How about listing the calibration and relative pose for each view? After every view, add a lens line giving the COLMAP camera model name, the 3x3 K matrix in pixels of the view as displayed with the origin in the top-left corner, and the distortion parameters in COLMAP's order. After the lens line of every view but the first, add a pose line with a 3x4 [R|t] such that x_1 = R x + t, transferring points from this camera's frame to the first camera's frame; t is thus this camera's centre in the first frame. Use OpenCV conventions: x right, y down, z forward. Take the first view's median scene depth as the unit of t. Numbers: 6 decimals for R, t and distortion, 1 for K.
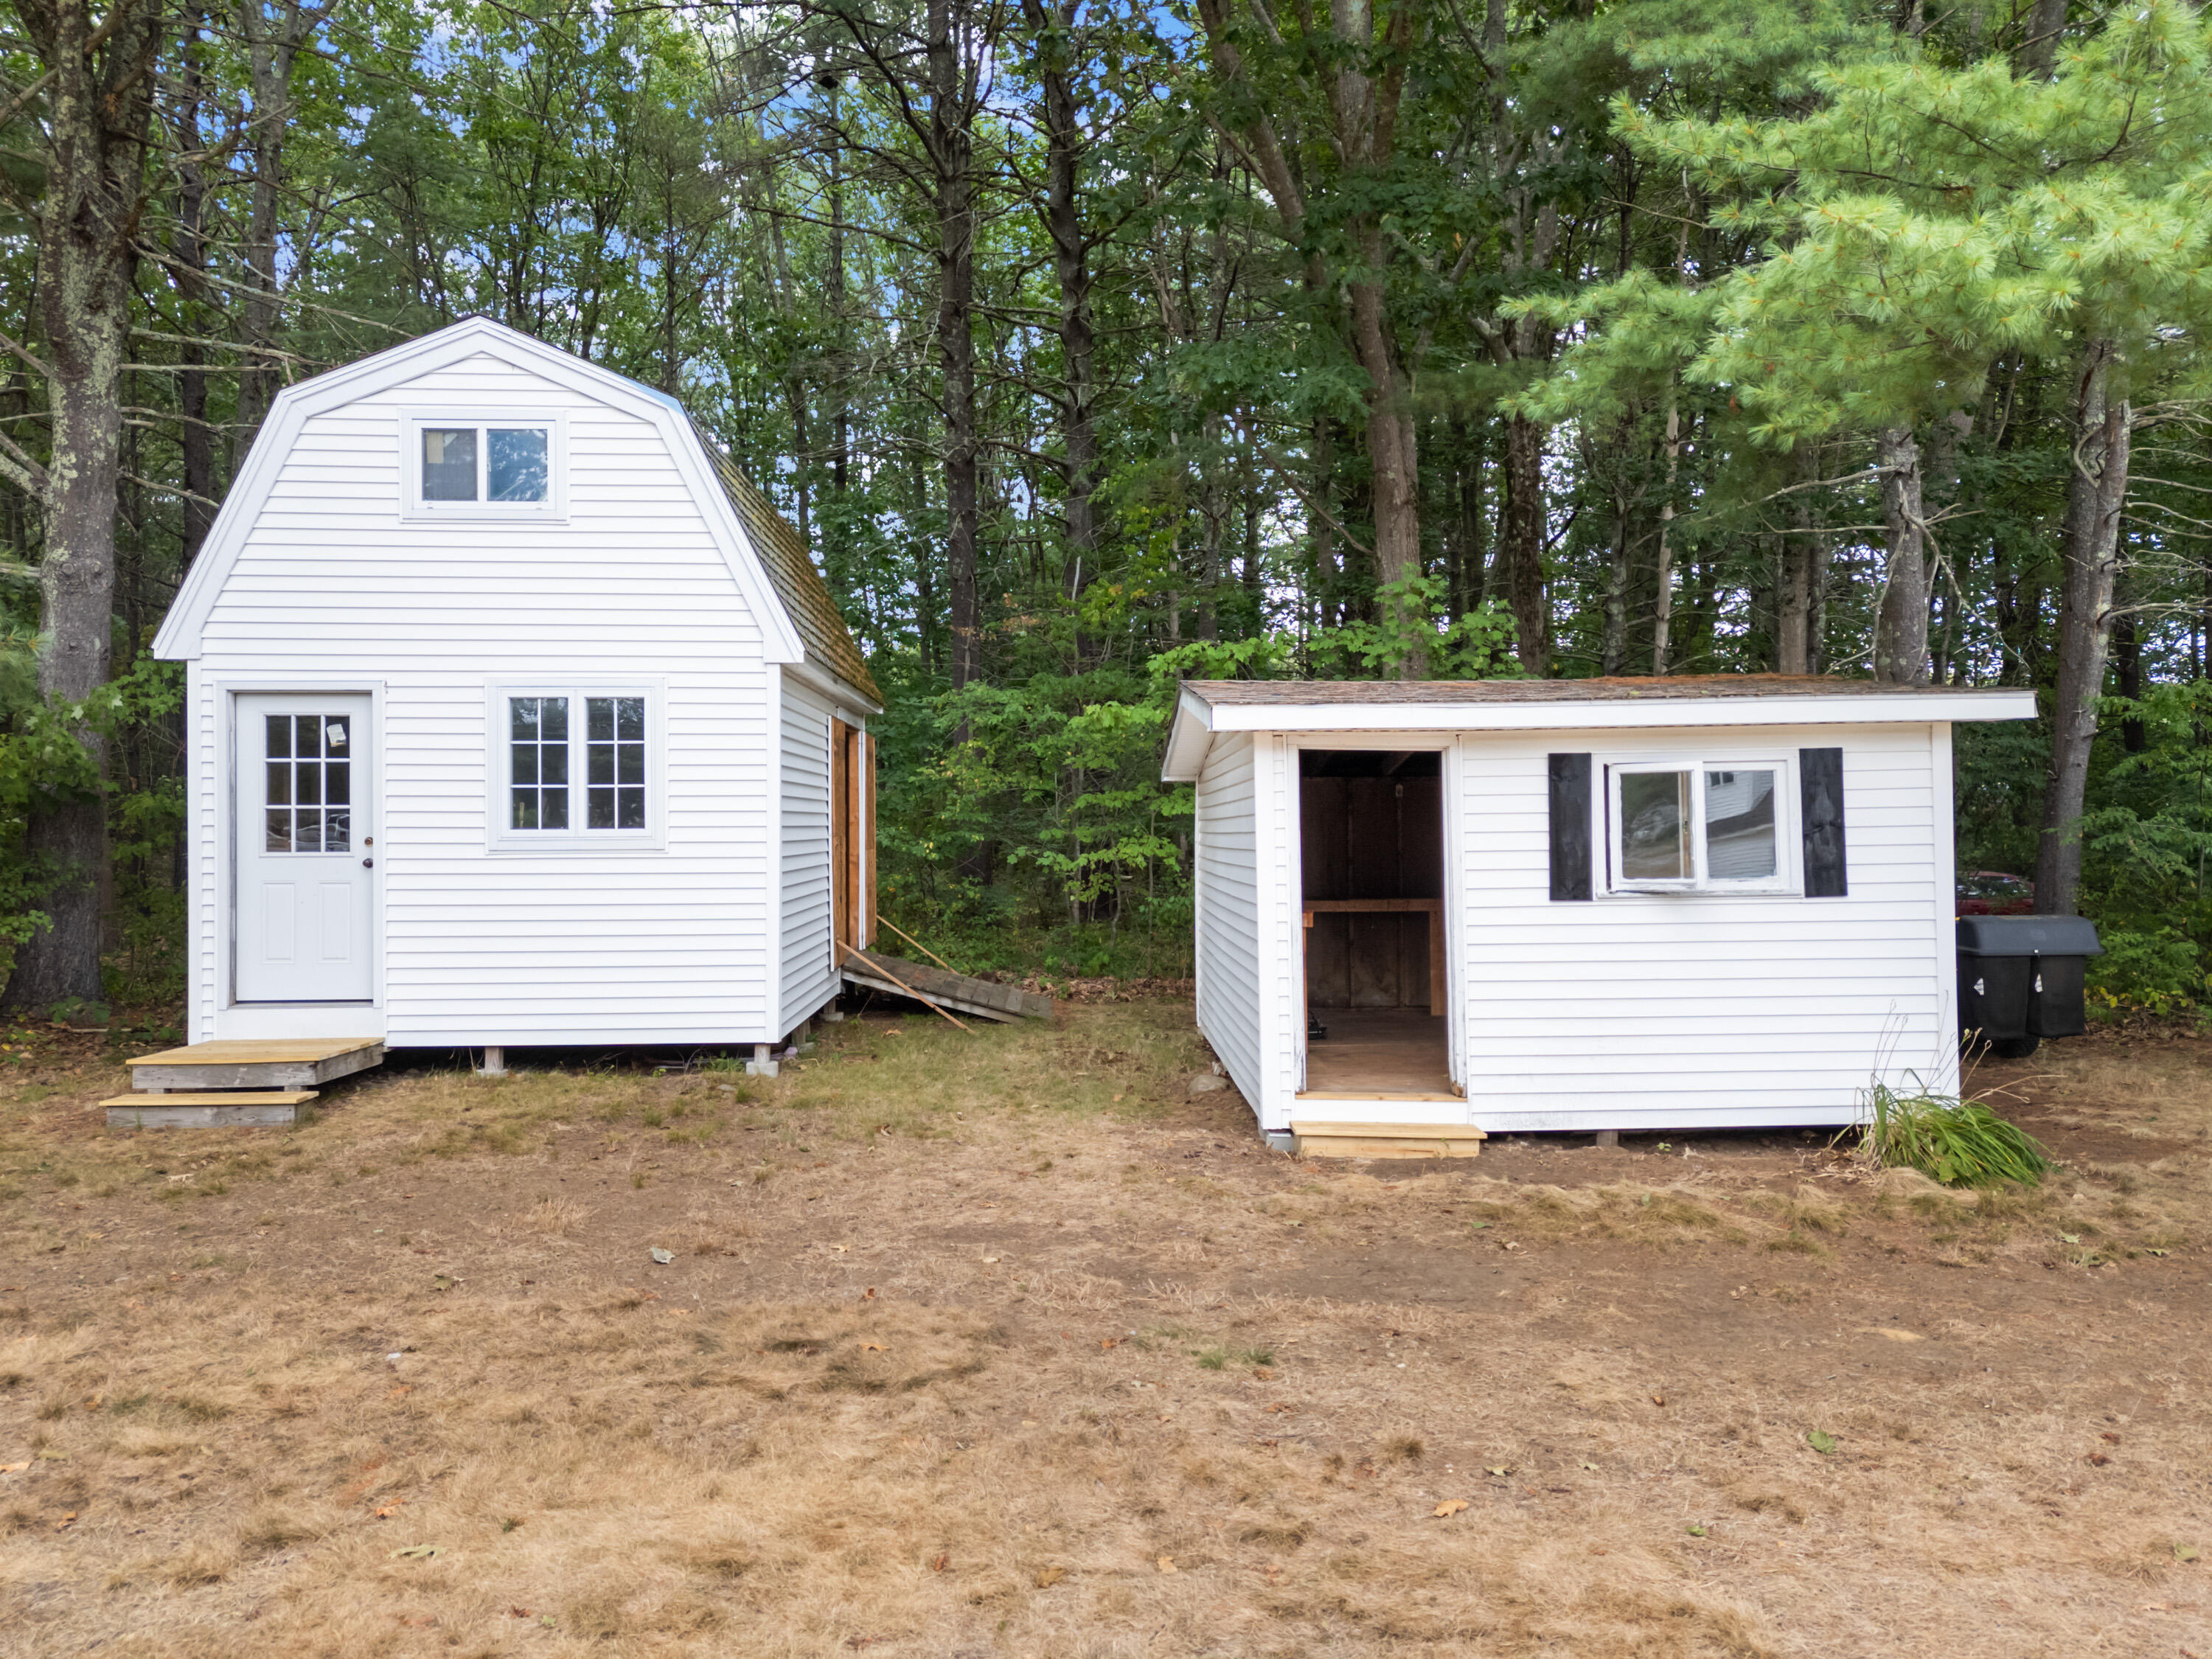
lens RADIAL K [[1574.2, 0, 1115.2], [0, 1574.2, 825.0], [0, 0, 1]] dist [0.079409, -0.082937]
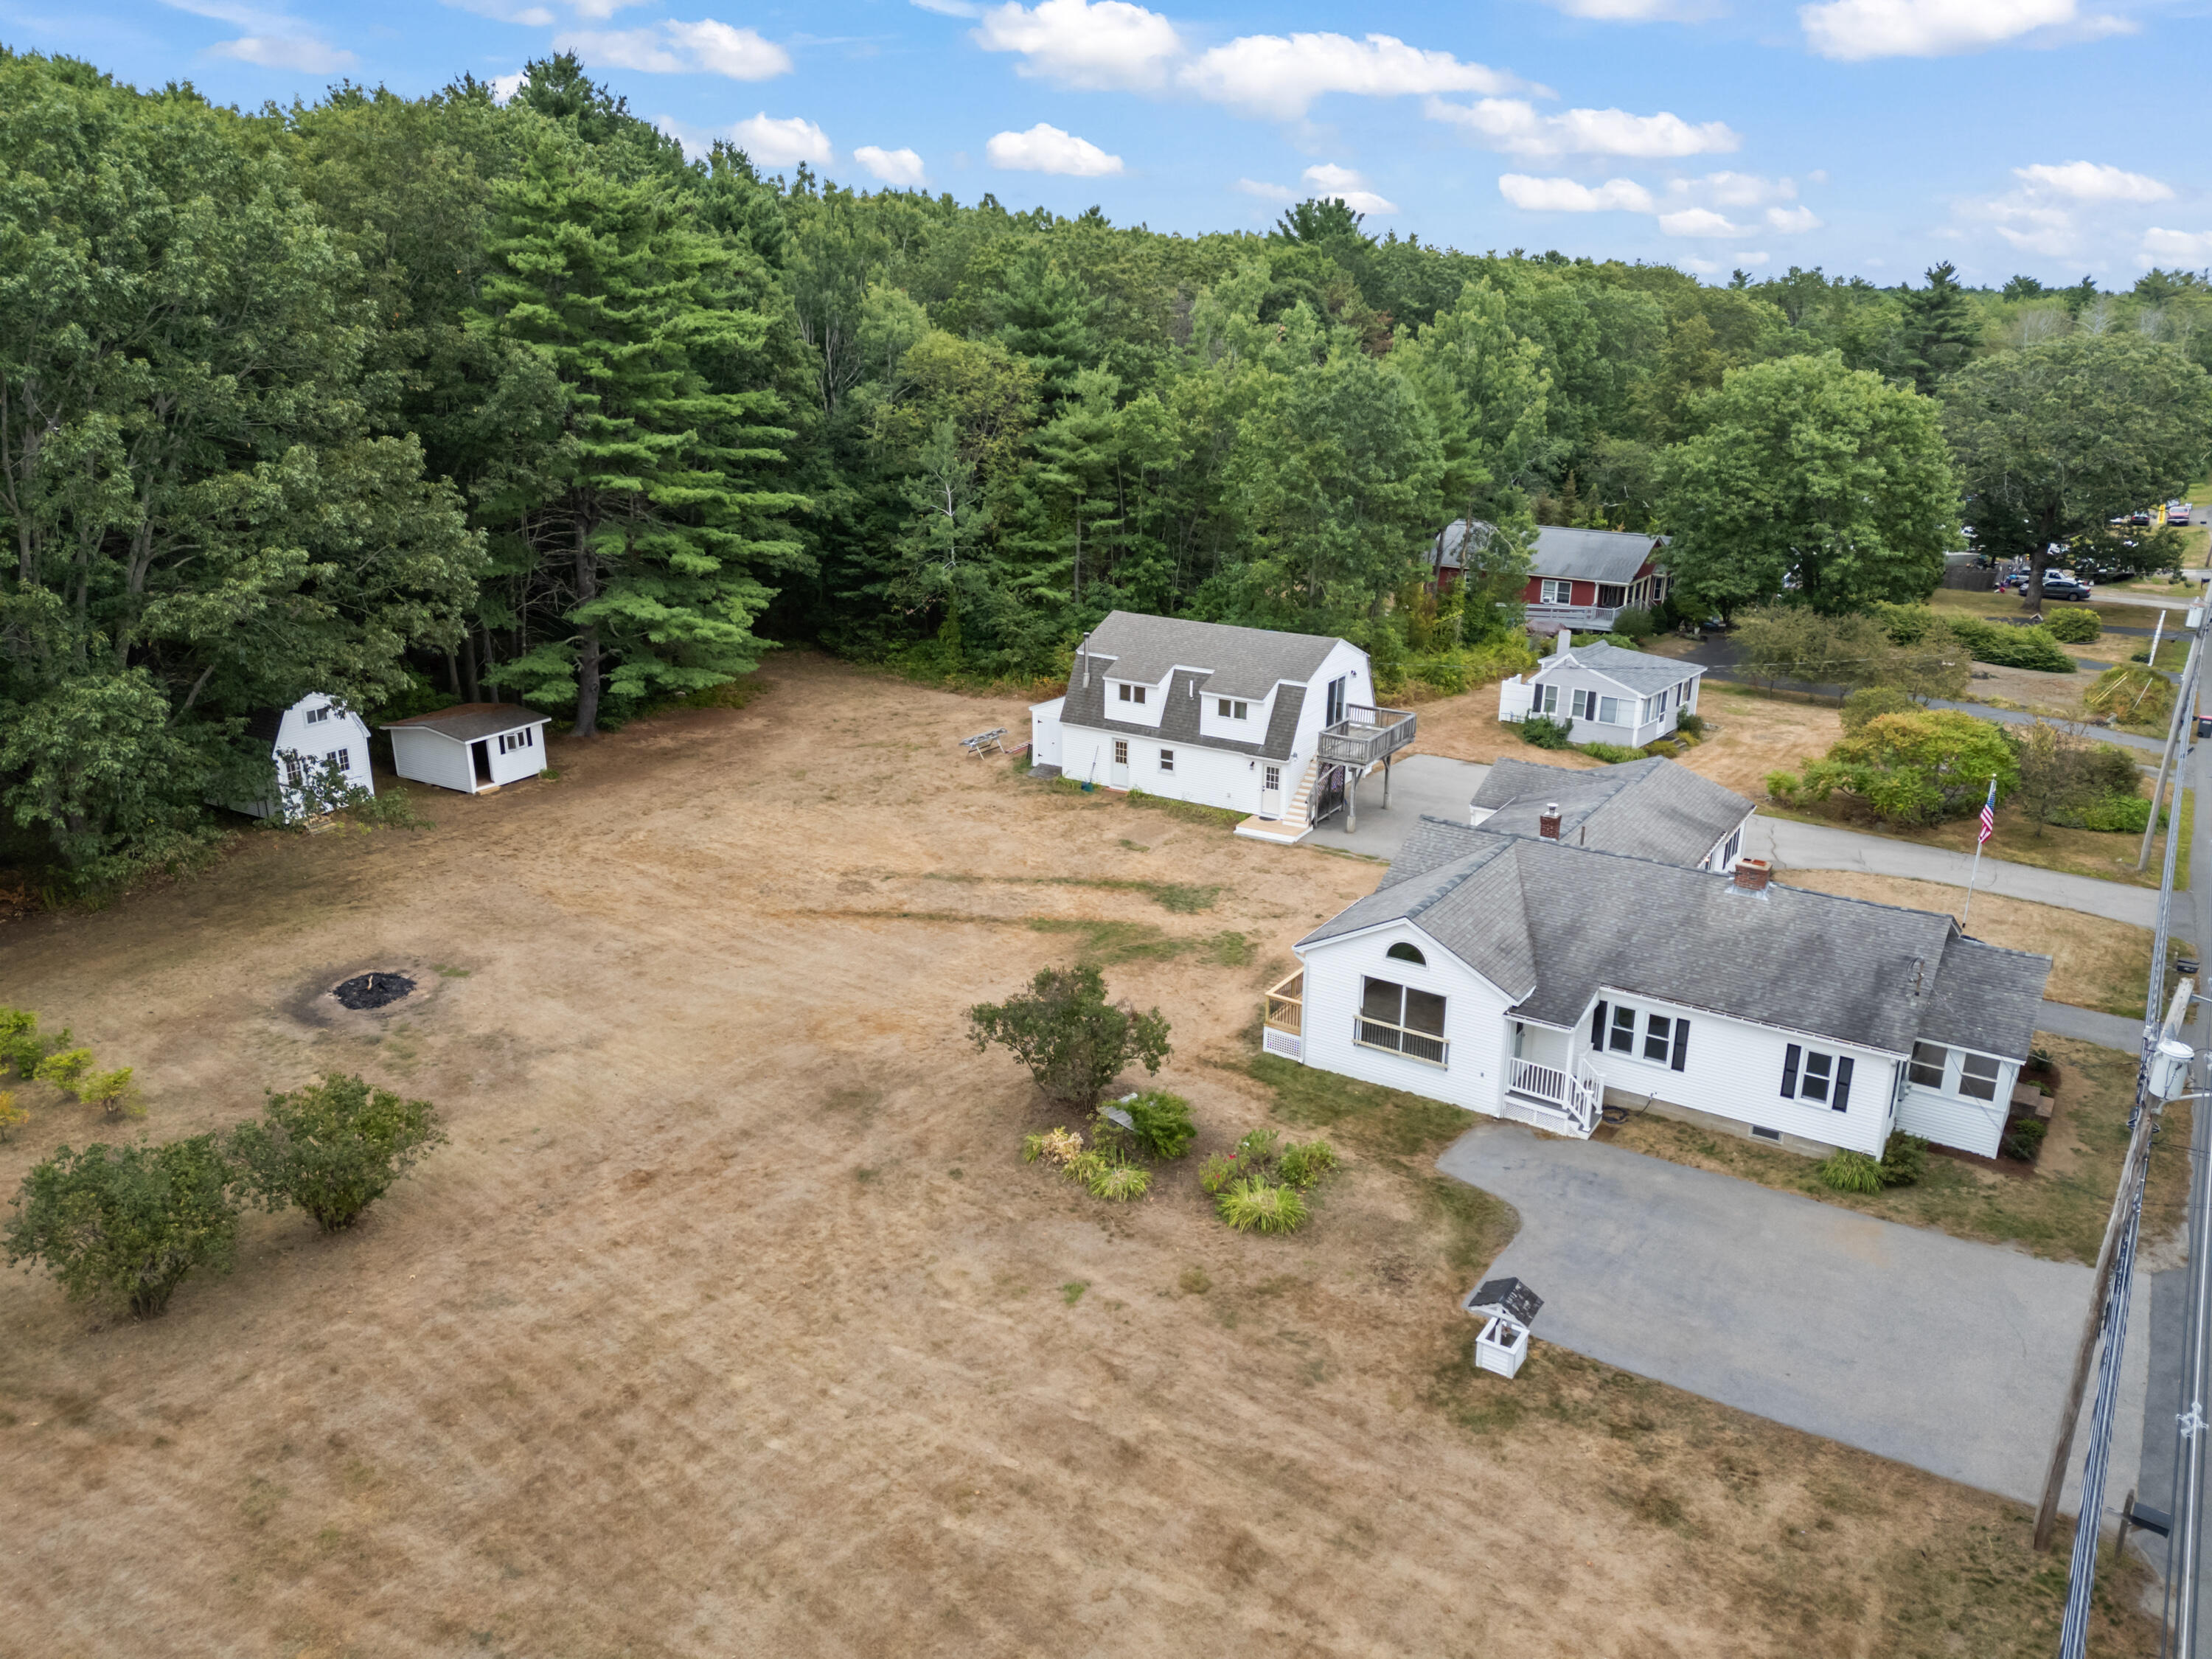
lens RADIAL K [[1603.0, 0, 1106.0], [0, 1603.0, 829.5], [0, 0, 1]] dist [0.051467, -0.039651]
pose [[0.541413, -0.258639, 0.799986, -4.386544], [-0.008477, 0.949780, 0.312805, -2.035475], [-0.840714, -0.176138, 0.512031, -5.397321]]
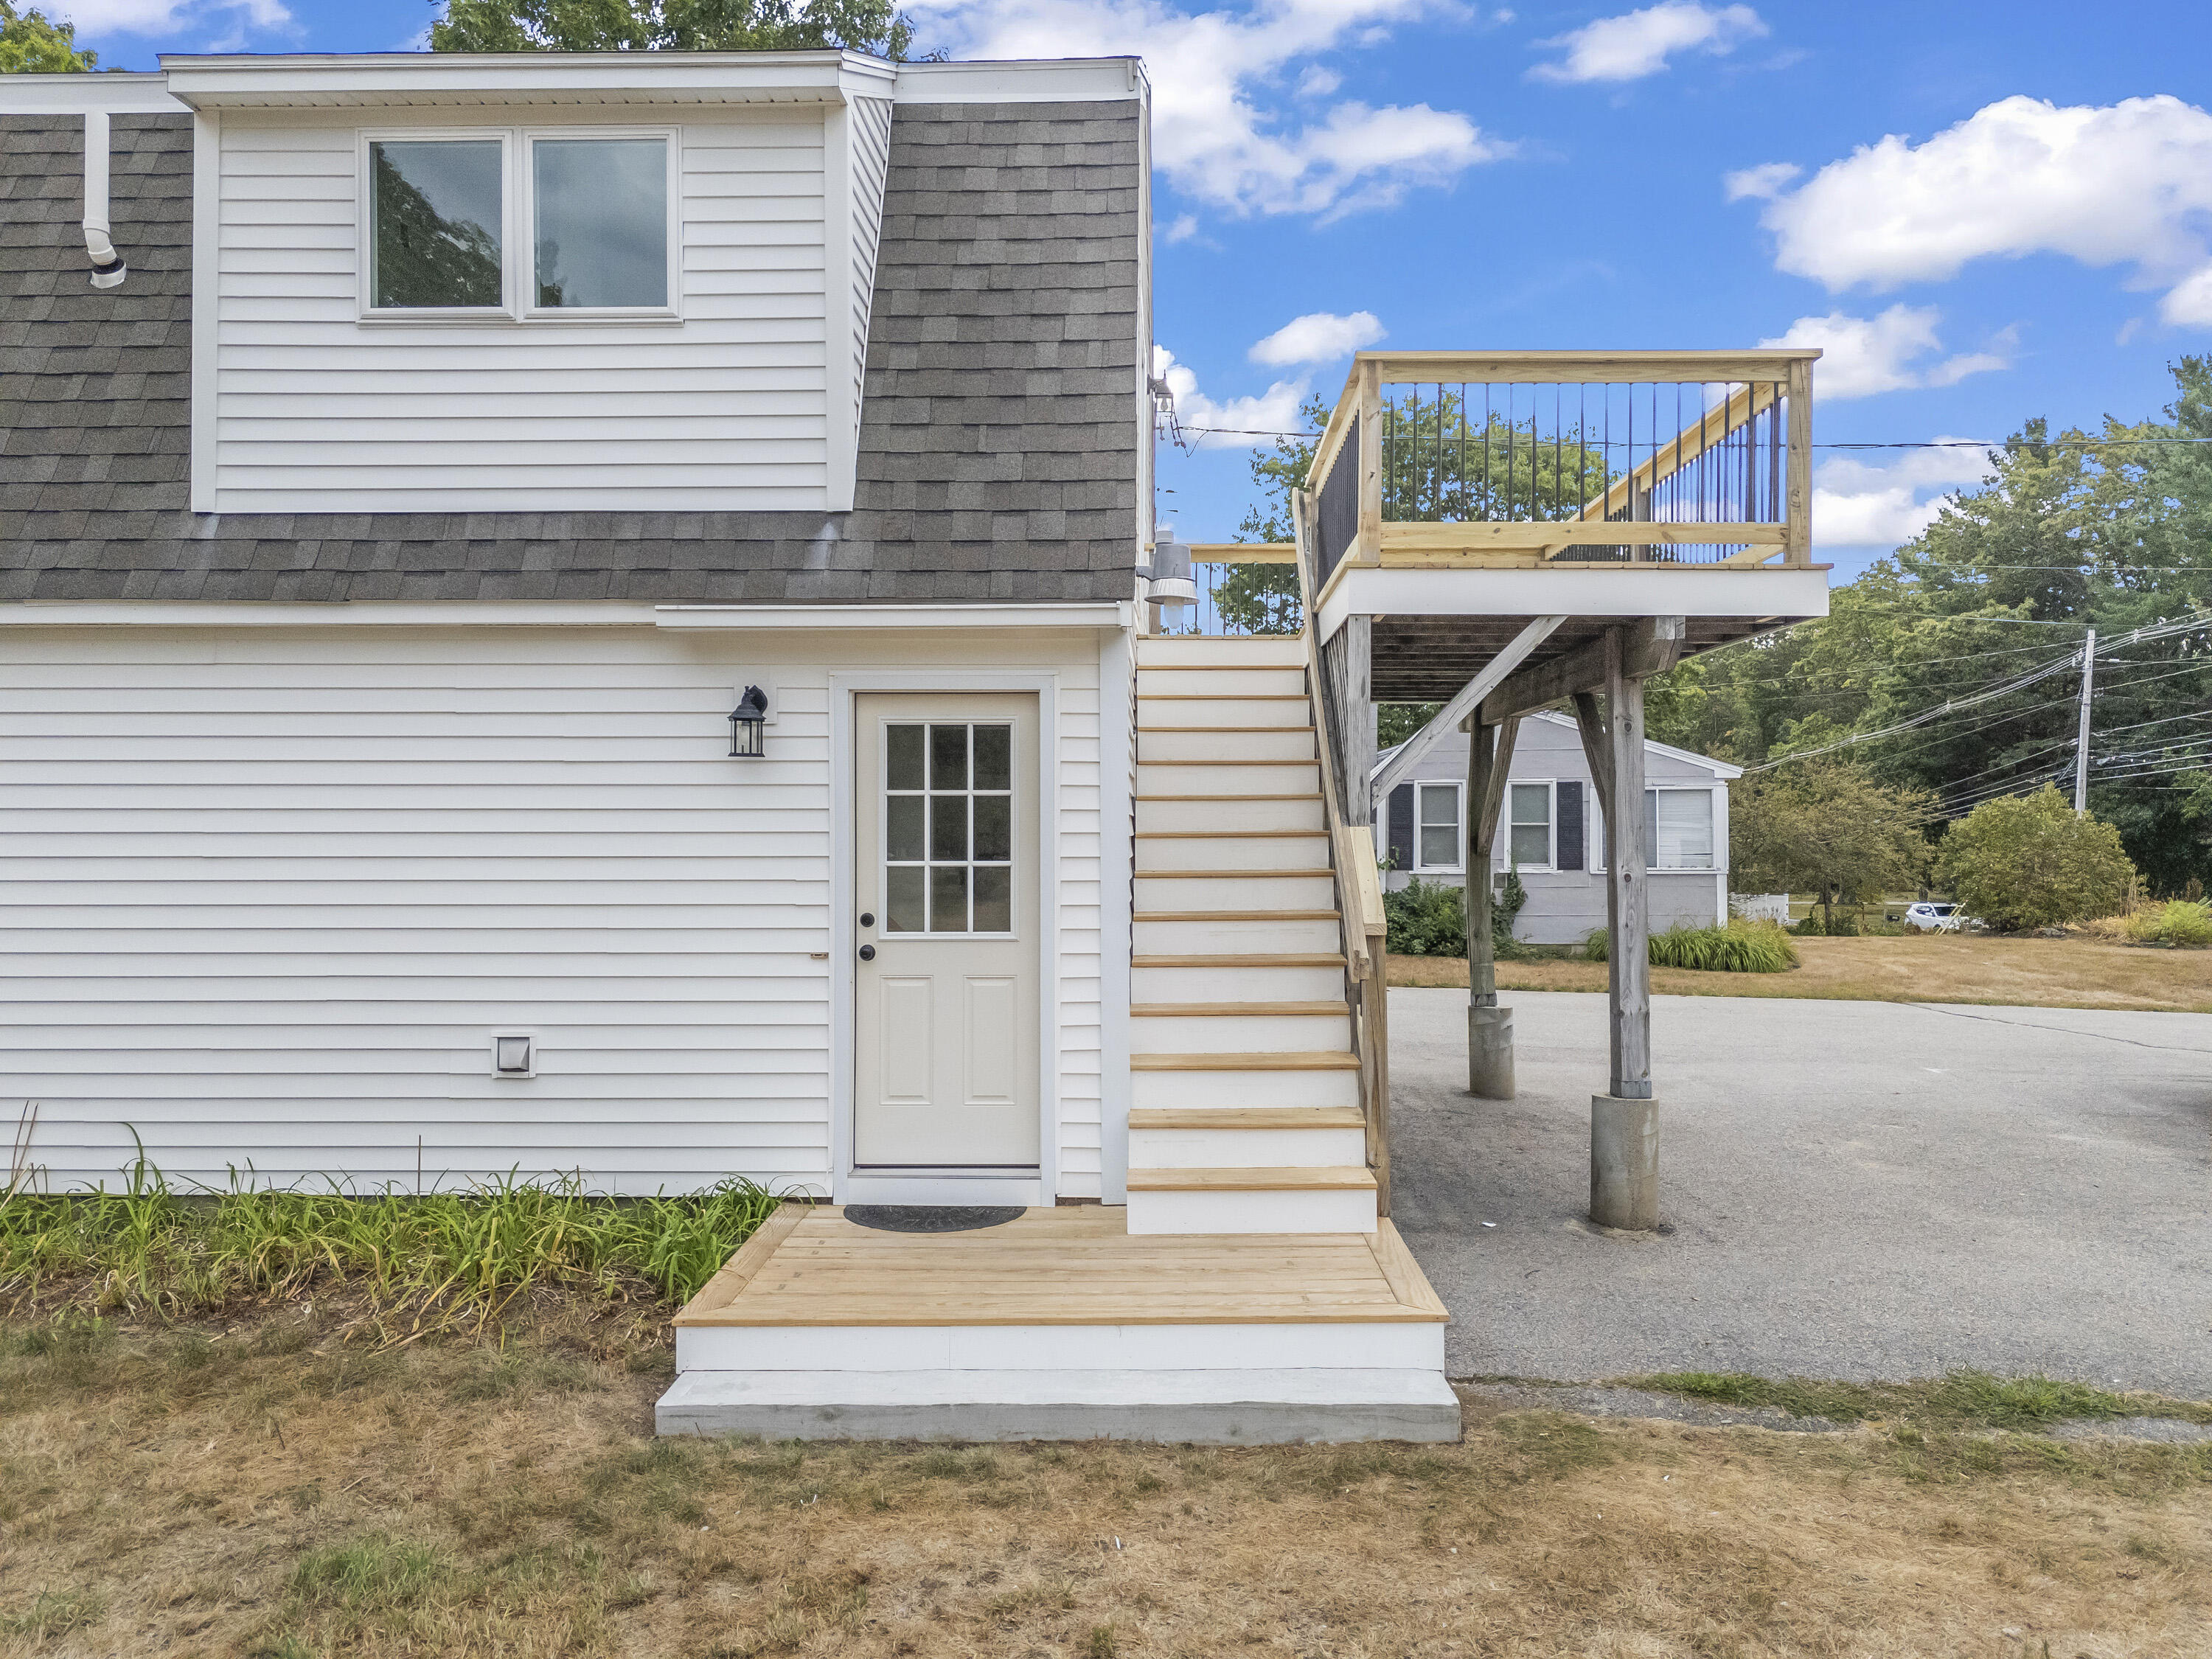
lens RADIAL K [[1622.3, 0, 1105.5], [0, 1622.3, 821.6], [0, 0, 1]] dist [0.085470, -0.088598]
pose [[0.049900, 0.007237, 0.998728, 0.973333], [-0.000200, 0.999974, -0.007236, -0.028348], [-0.998754, 0.000162, 0.049901, -2.453558]]
